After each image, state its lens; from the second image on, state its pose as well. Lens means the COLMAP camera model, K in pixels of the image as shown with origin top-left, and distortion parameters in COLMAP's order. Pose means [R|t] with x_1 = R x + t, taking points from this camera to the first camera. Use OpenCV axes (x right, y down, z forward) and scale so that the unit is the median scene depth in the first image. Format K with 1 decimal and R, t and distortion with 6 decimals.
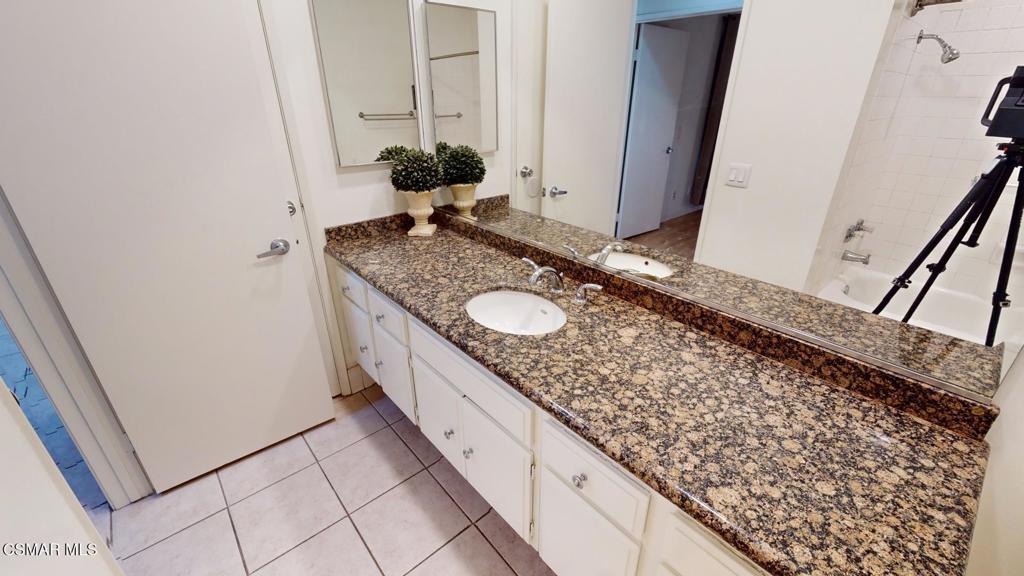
lens RADIAL K [[418.2, 0, 517.9], [0, 418.2, 288.0], [0, 0, 1]] dist [-0.008473, -0.000121]
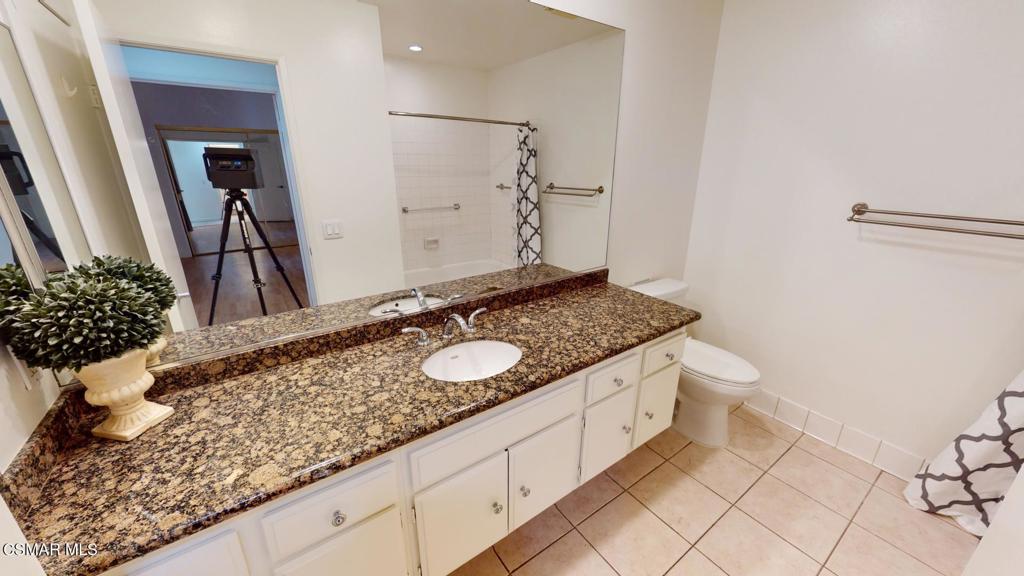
lens RADIAL K [[371.2, 0, 512.0], [0, 371.2, 288.0], [0, 0, 1]] dist [-0.006425, -0.000153]
pose [[0.112614, -0.313137, 0.943007, -0.889359], [0.420658, 0.874826, 0.240262, -0.310037], [-0.900203, 0.369627, 0.230241, 0.669802]]
